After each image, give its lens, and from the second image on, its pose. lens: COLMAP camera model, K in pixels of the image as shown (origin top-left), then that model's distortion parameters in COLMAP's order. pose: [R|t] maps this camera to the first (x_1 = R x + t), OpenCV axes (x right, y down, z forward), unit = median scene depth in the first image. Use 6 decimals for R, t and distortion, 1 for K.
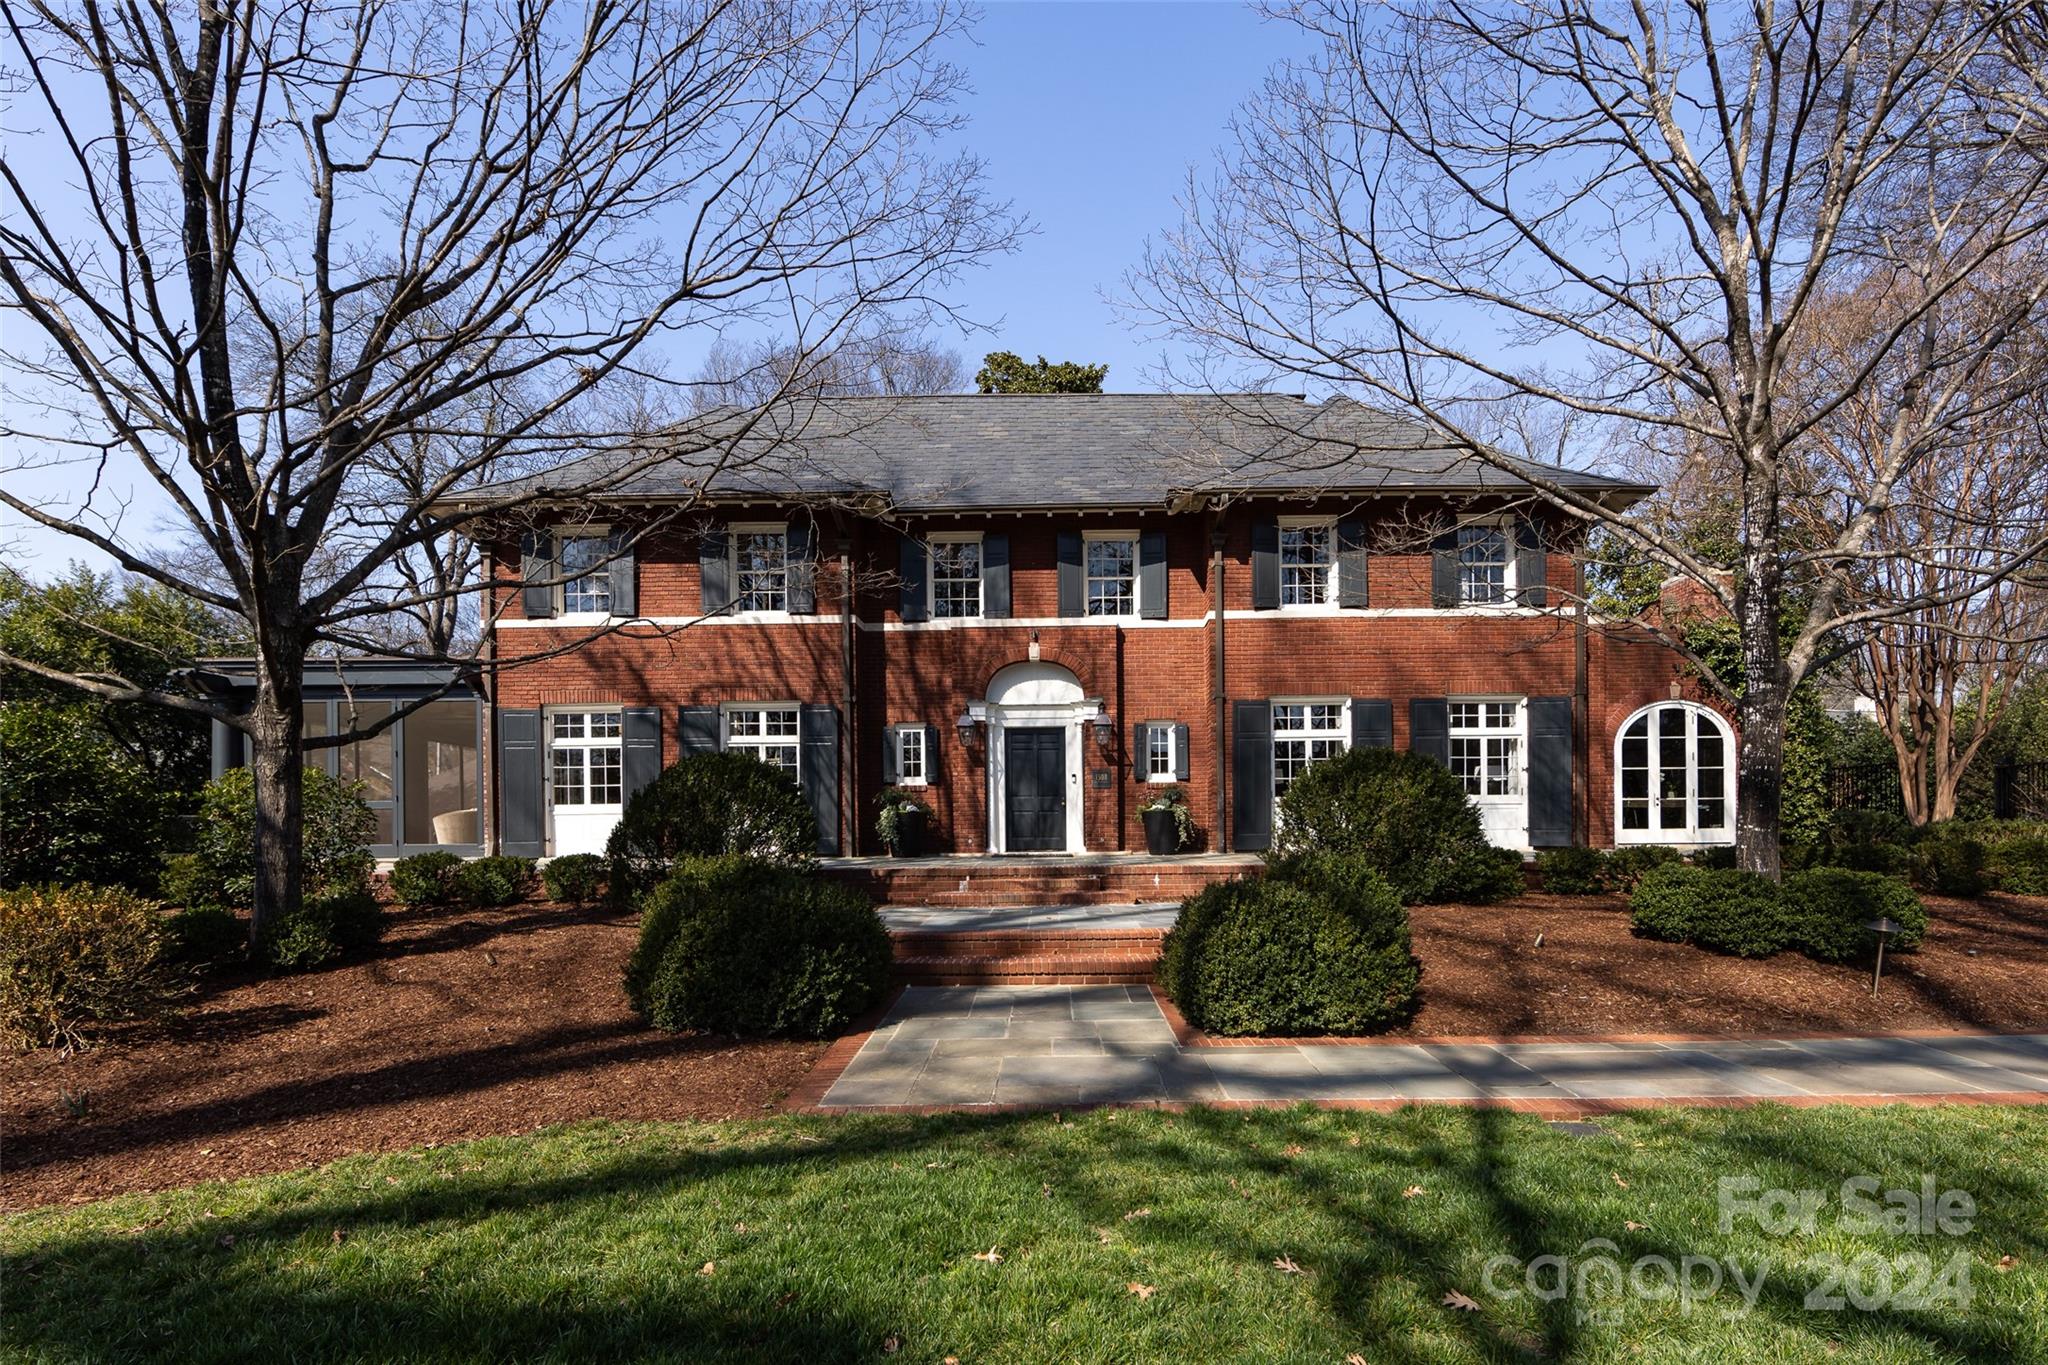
lens RADIAL K [[909.5, 0, 1021.0], [0, 909.5, 827.7], [0, 0, 1]] dist [-0.000522, 0.000074]
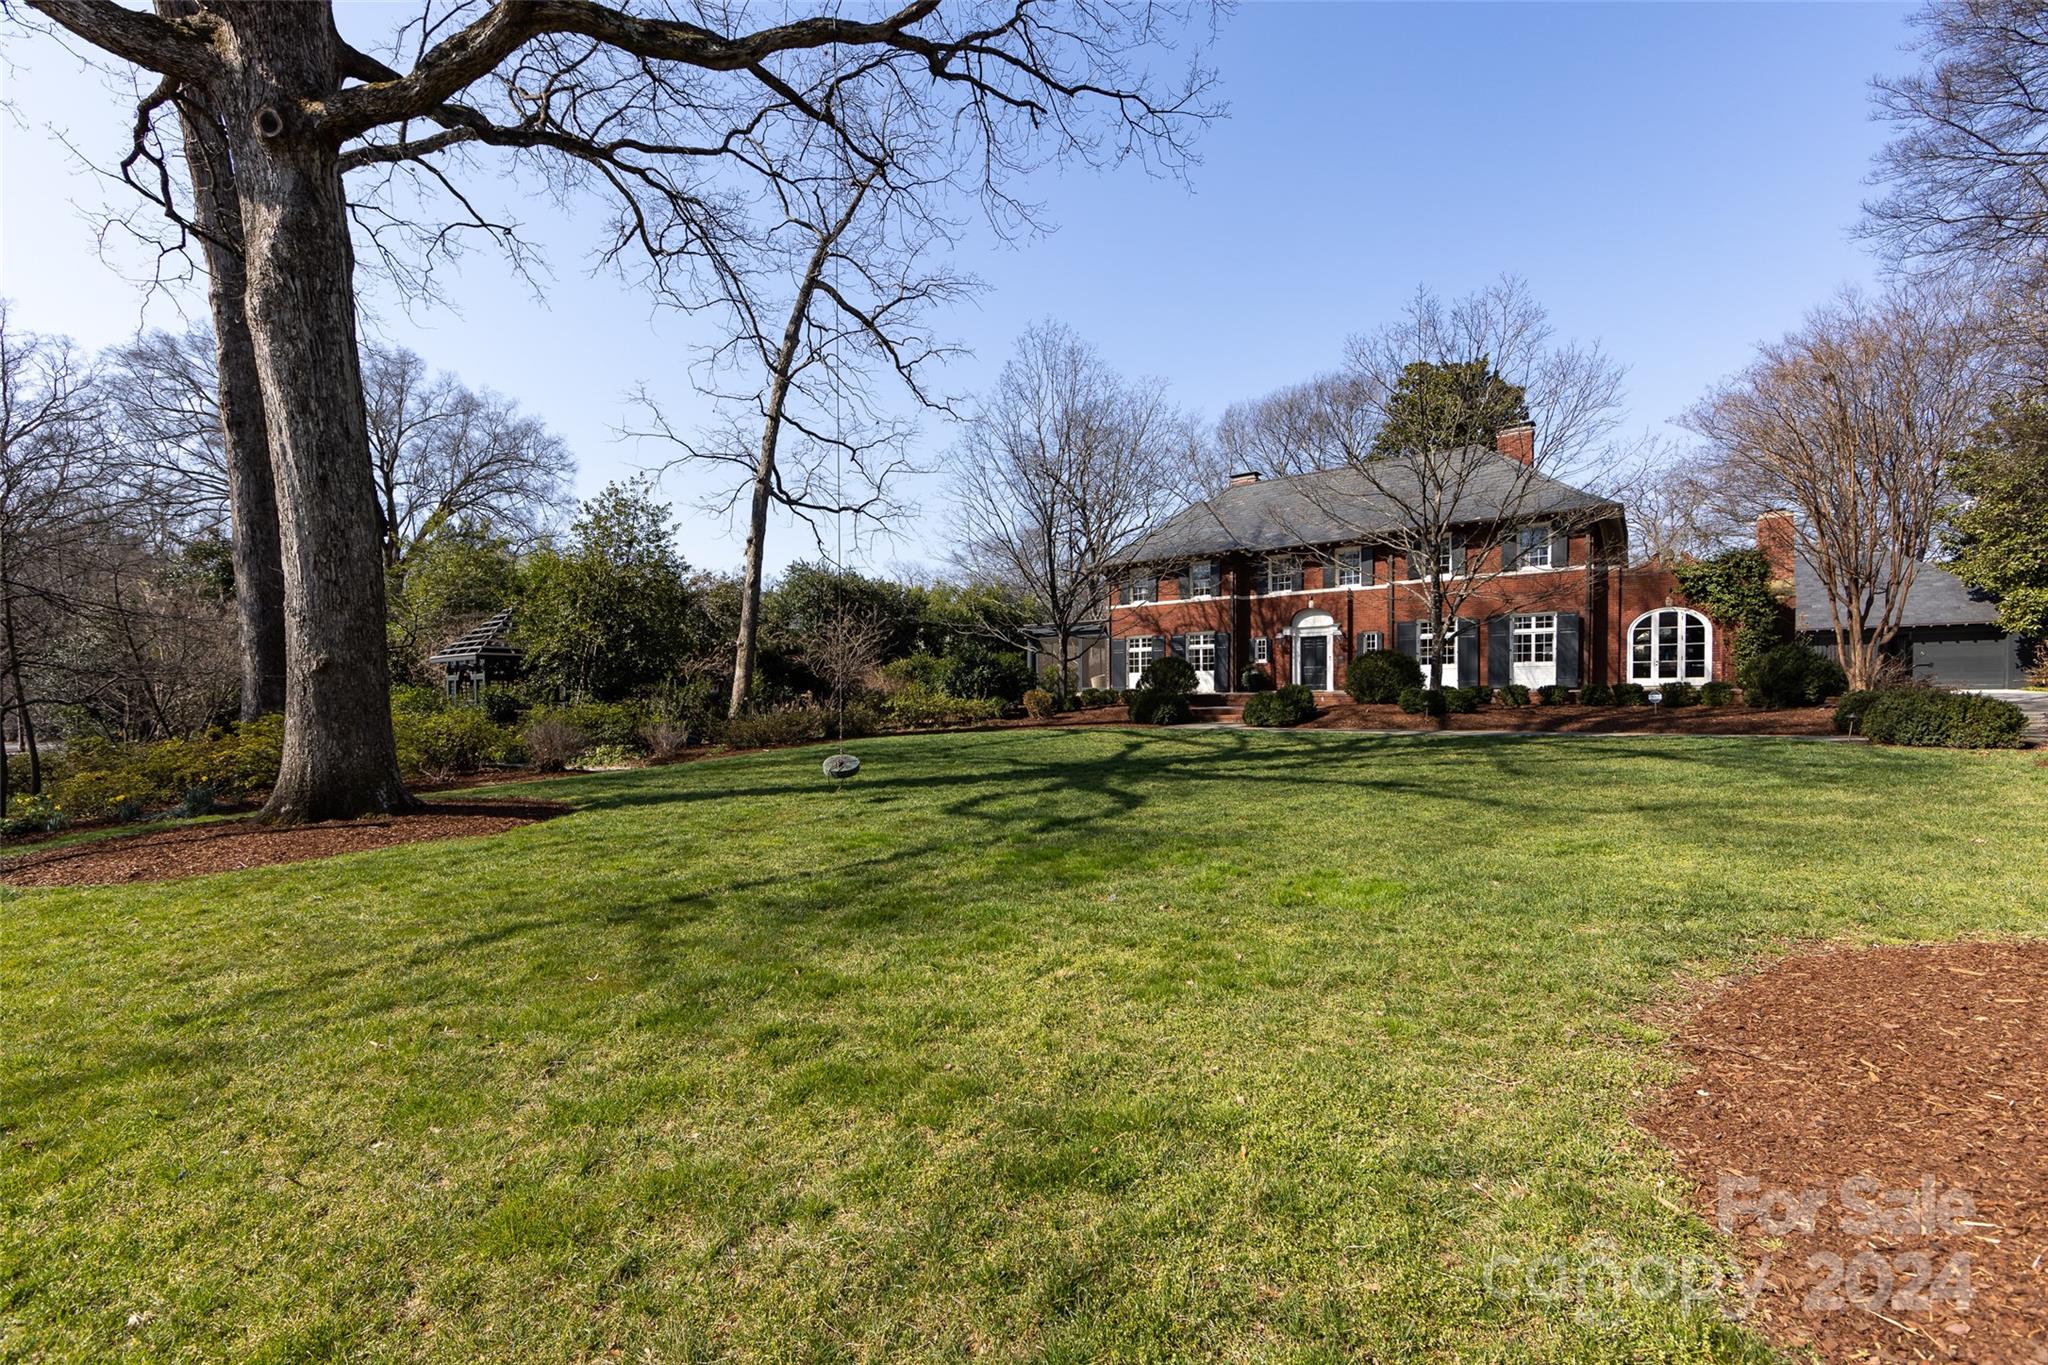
lens RADIAL K [[807.0, 0, 1031.1], [0, 807.0, 710.2], [0, 0, 1]] dist [0.001114, 0.000242]
pose [[0.799554, 0.015046, -0.600406, 0.678803], [0.000747, 0.999660, 0.026047, 0.022531], [0.600594, -0.021274, 0.799271, -1.068378]]
